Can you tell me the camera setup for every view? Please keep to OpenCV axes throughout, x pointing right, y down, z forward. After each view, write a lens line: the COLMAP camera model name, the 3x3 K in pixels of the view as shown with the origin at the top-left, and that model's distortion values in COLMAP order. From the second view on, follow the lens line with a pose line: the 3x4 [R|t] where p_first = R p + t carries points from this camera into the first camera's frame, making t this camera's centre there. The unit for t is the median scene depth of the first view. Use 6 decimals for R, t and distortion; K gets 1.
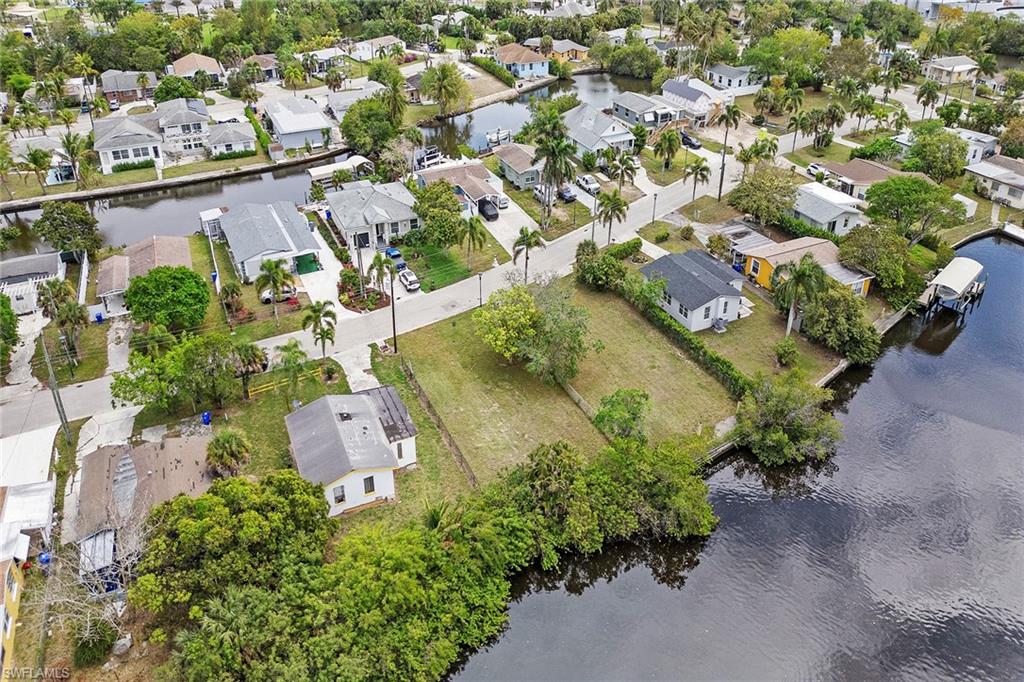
lens RADIAL K [[704.6, 0, 511.8], [0, 704.6, 299.1], [0, 0, 1]] dist [0.091613, -0.097790]
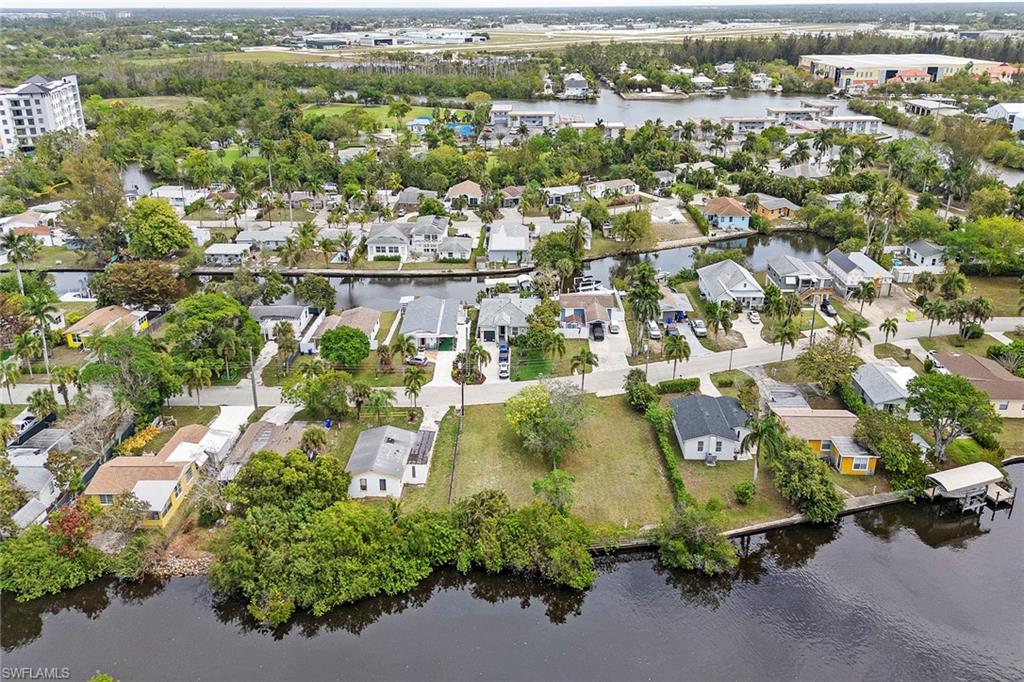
lens RADIAL K [[701.2, 0, 510.8], [0, 701.2, 337.5], [0, 0, 1]] dist [0.102143, -0.105017]
pose [[0.895490, 0.189550, -0.402702, 0.395422], [-0.230786, 0.971393, -0.055970, -0.016508], [0.380574, 0.143058, 0.913618, -0.217833]]
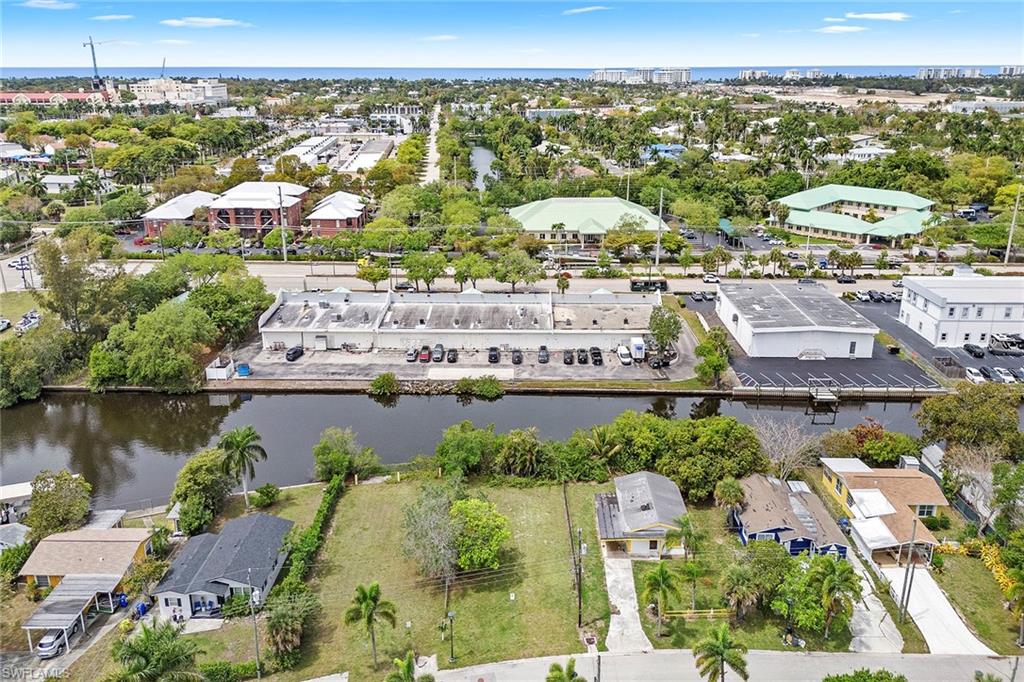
lens RADIAL K [[701.2, 0, 510.8], [0, 701.2, 337.5], [0, 0, 1]] dist [0.102143, -0.105017]
pose [[-0.903200, -0.151520, 0.401587, -0.343468], [0.225518, 0.628545, 0.744361, -0.738916], [-0.365201, 0.762872, -0.533531, 1.093020]]
